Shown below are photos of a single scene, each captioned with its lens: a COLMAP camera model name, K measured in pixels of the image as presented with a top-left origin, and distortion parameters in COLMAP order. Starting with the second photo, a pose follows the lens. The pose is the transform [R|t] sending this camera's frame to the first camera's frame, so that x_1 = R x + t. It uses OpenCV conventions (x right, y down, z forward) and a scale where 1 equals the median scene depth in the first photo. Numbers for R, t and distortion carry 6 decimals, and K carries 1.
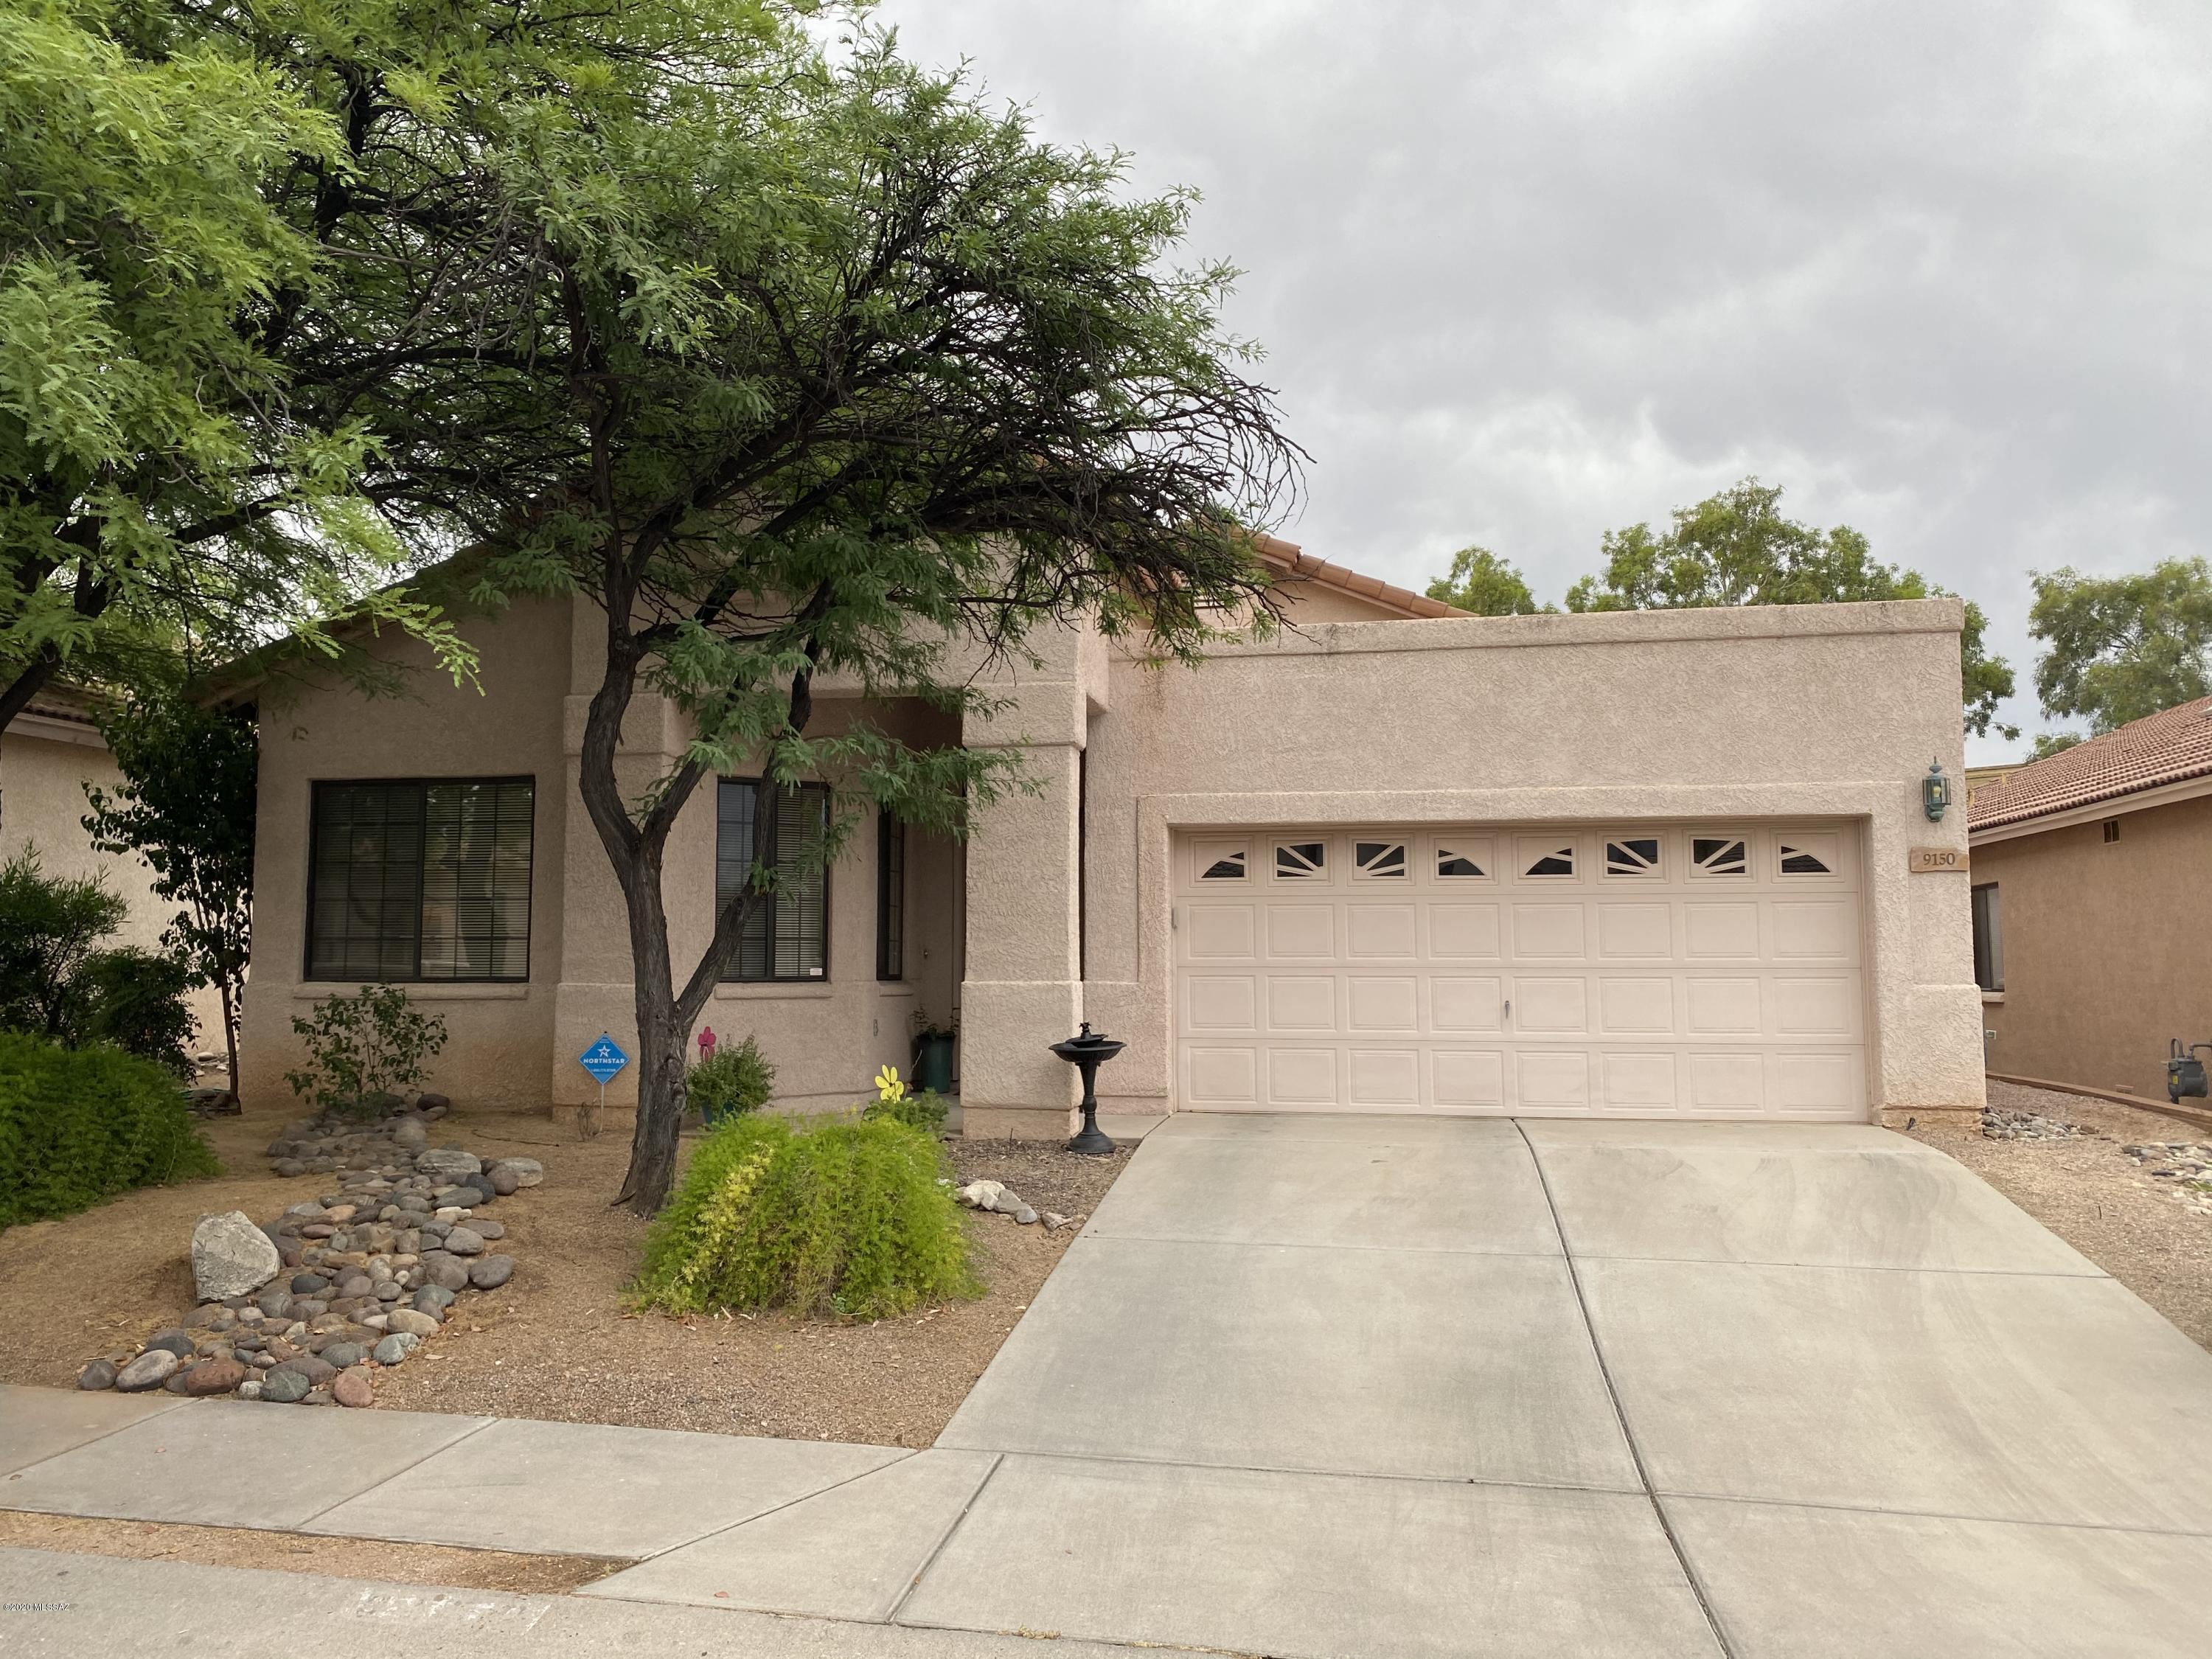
lens RADIAL K [[1686.7, 0, 1092.3], [0, 1686.7, 822.5], [0, 0, 1]] dist [0.027183, -0.024223]
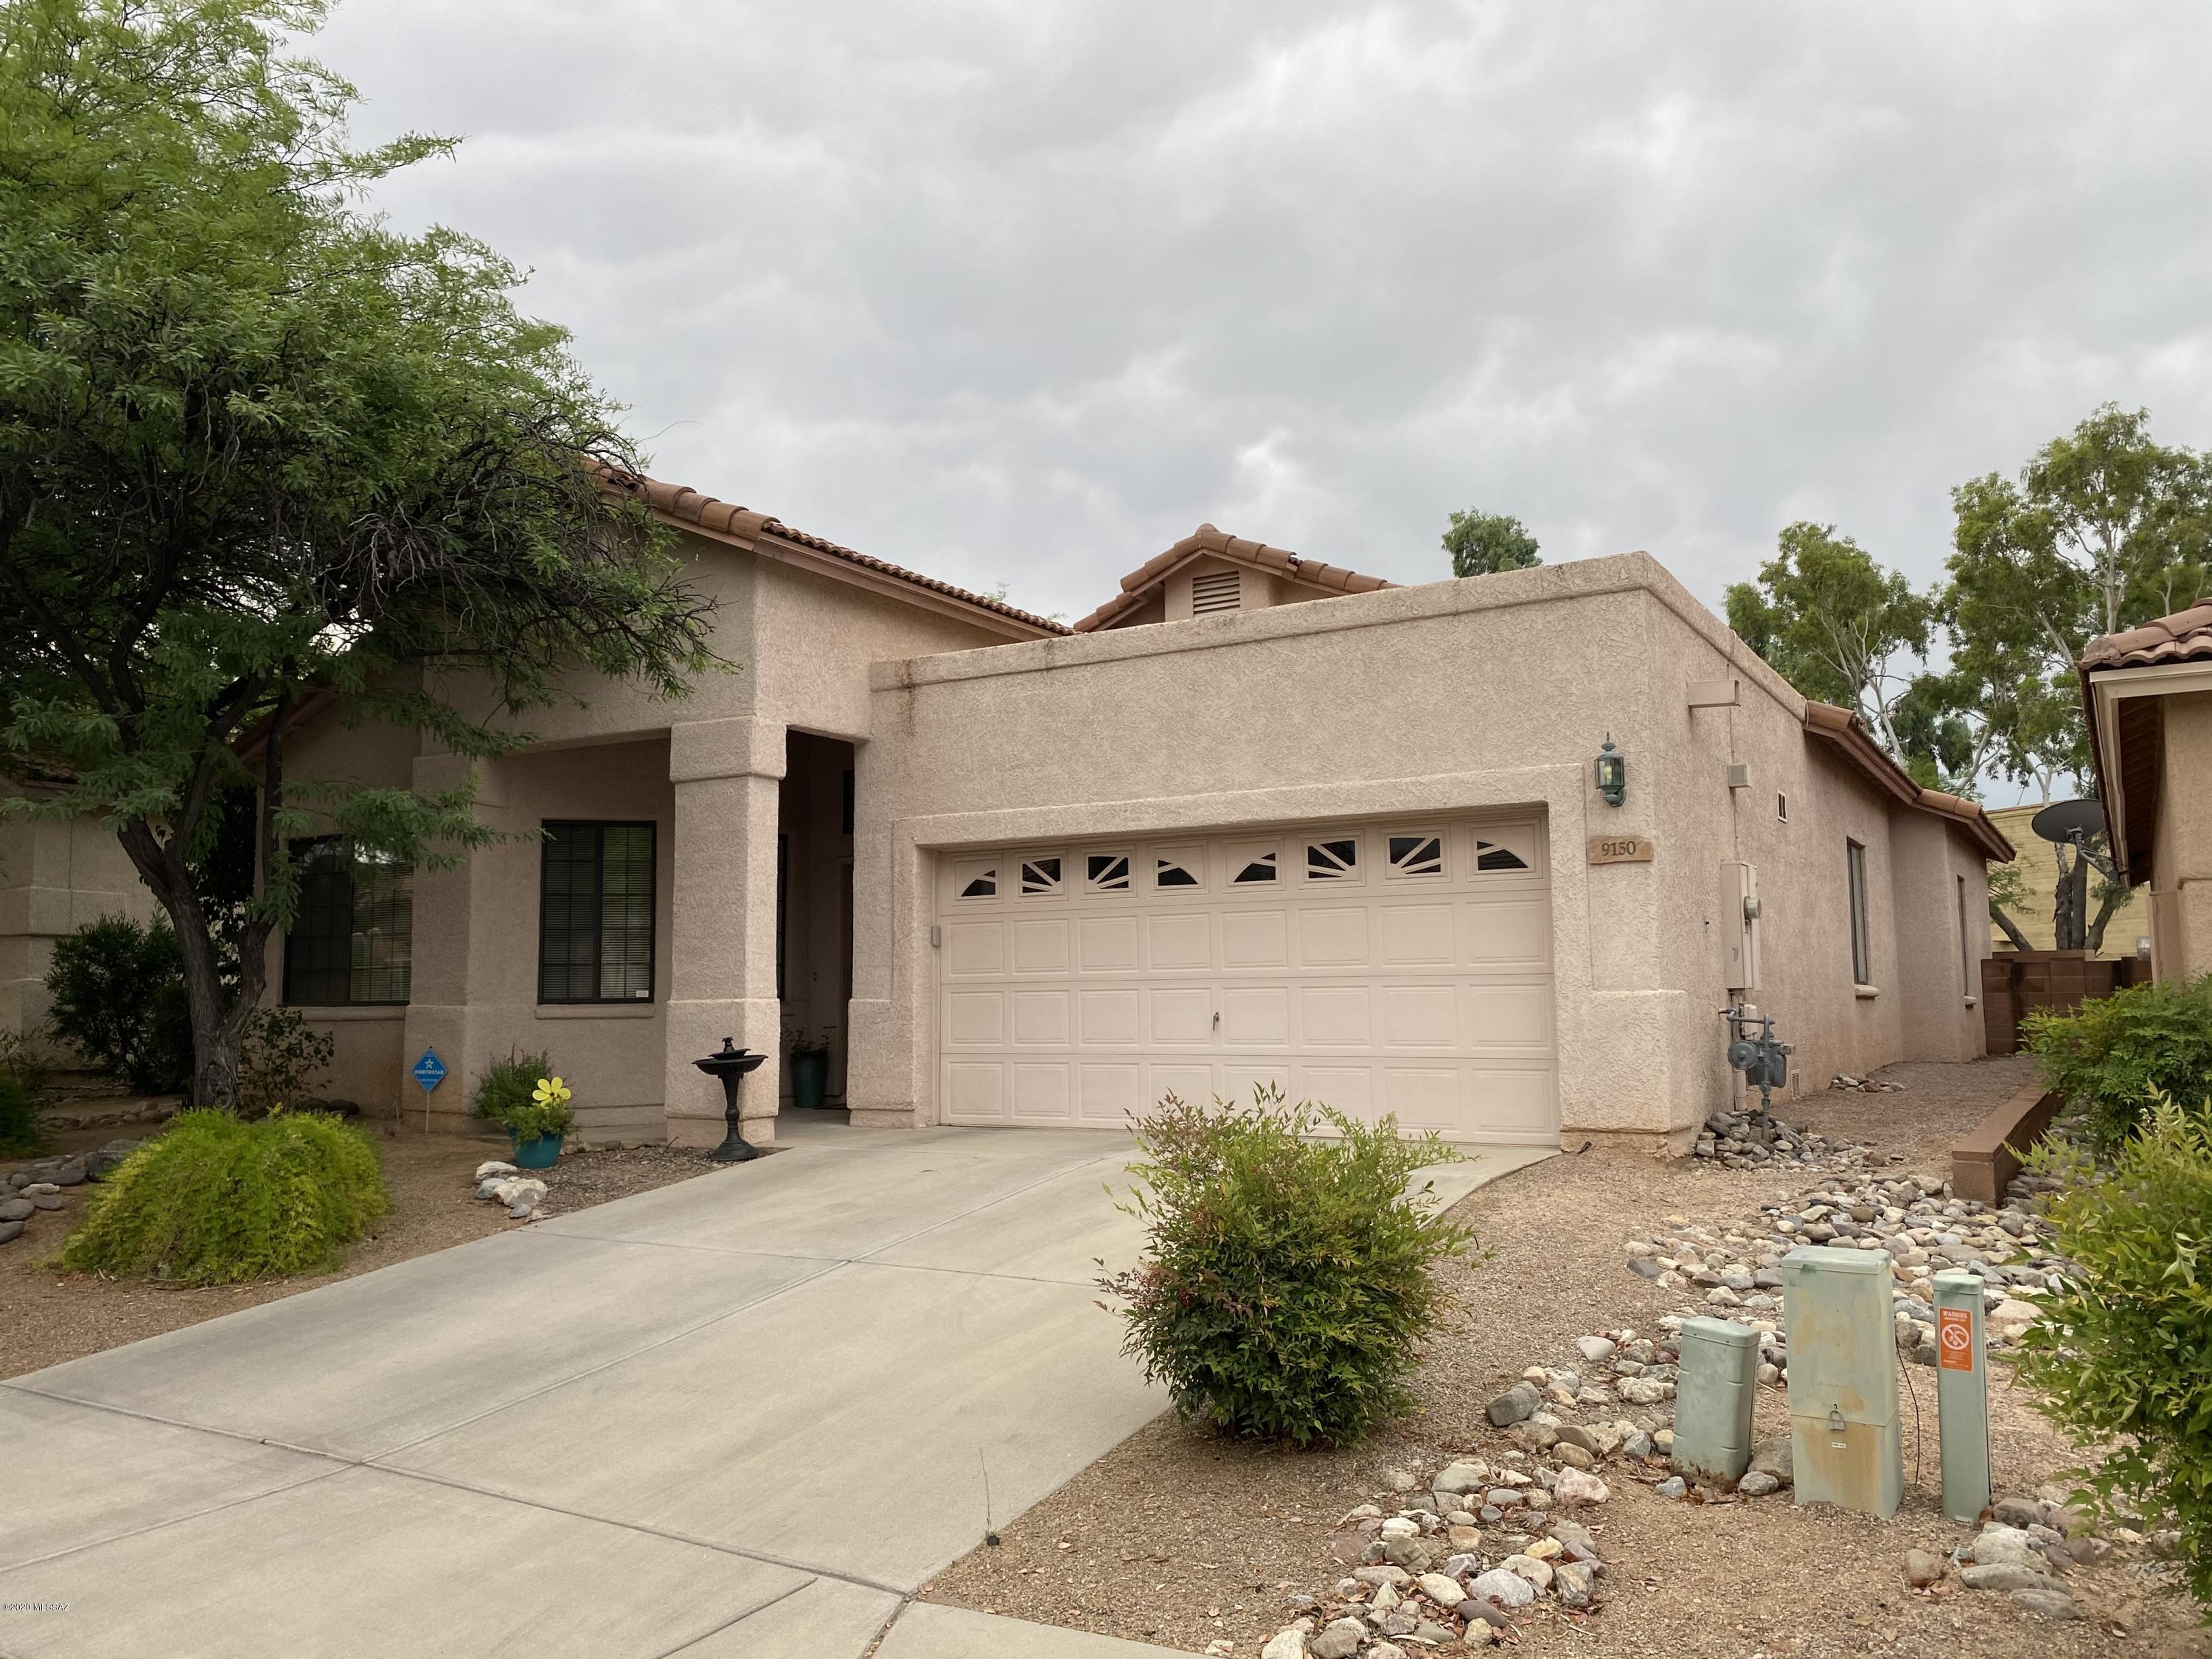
lens RADIAL K [[1686.7, 0, 1112.3], [0, 1686.7, 816.2], [0, 0, 1]] dist [0.027183, -0.024223]
pose [[0.934460, -0.049185, -0.352654, 0.543516], [0.041221, 0.998698, -0.030062, 0.019665], [0.353673, 0.013555, 0.935271, 0.077710]]
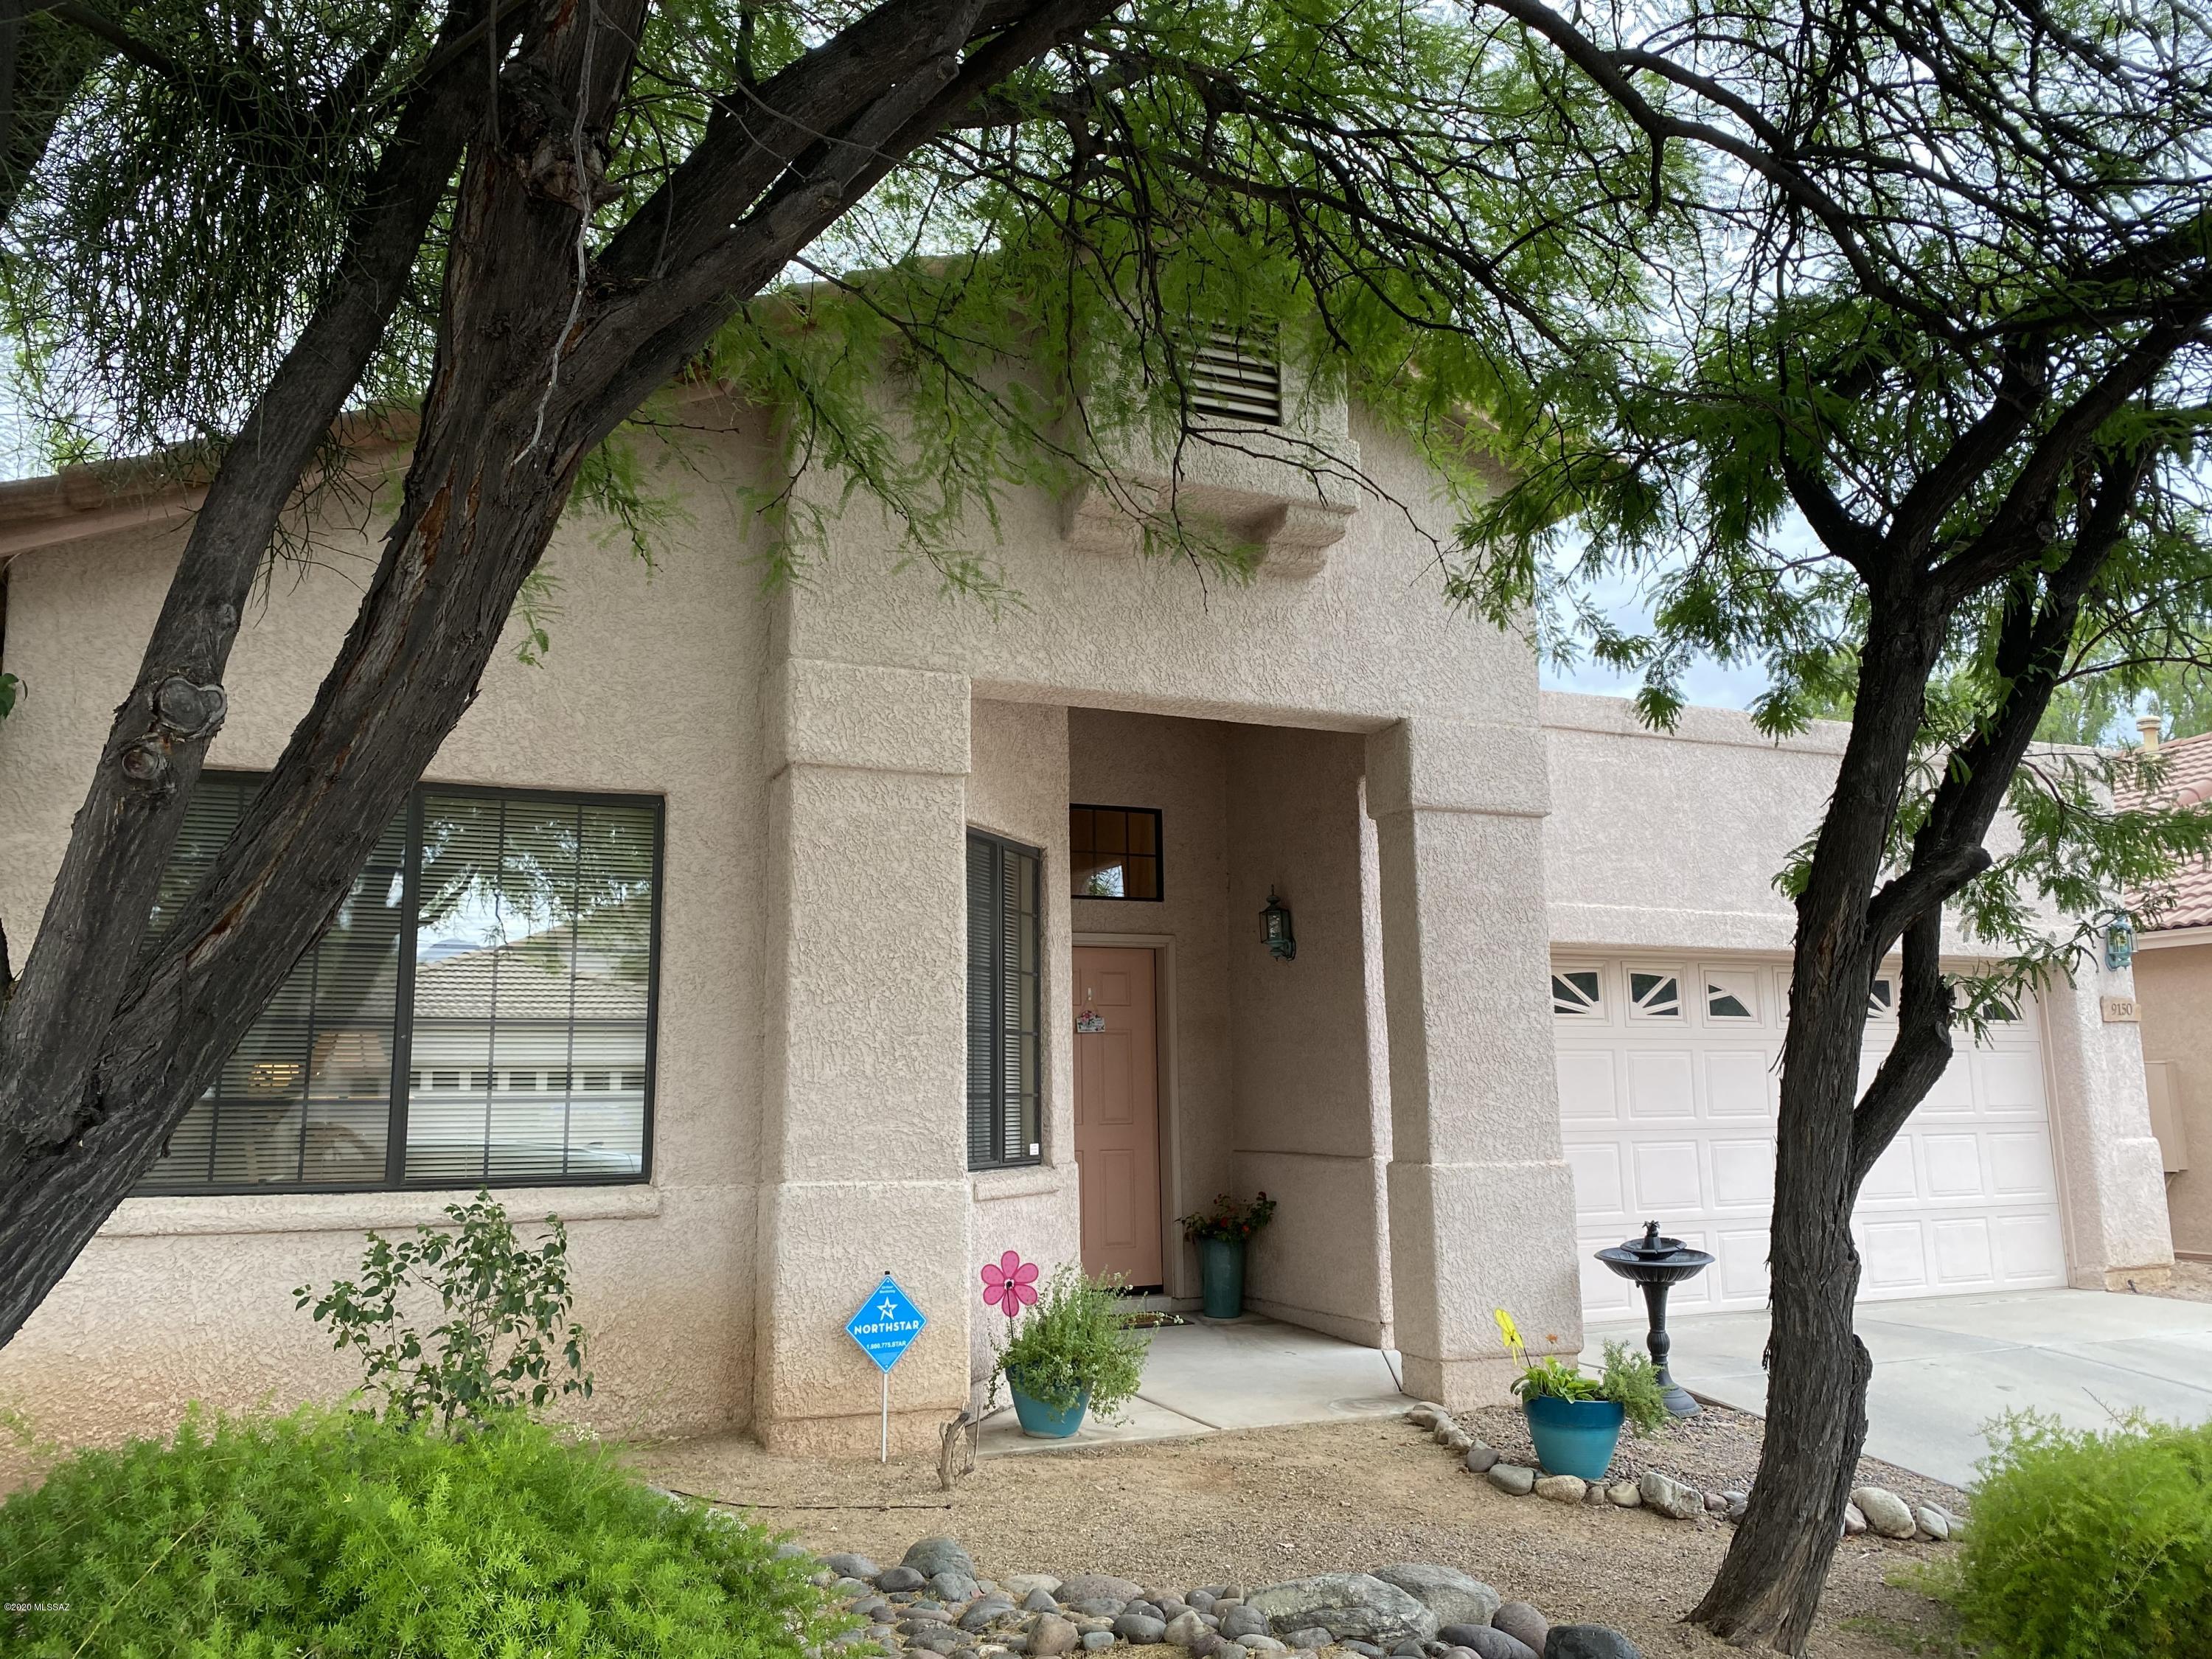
lens RADIAL K [[1686.7, 0, 1094.0], [0, 1686.7, 845.5], [0, 0, 1]] dist [0.027183, -0.024223]
pose [[0.833521, 0.075269, 0.547336, -0.521394], [-0.033719, 0.995760, -0.085586, 0.030373], [-0.551458, 0.052882, 0.832525, 0.487430]]
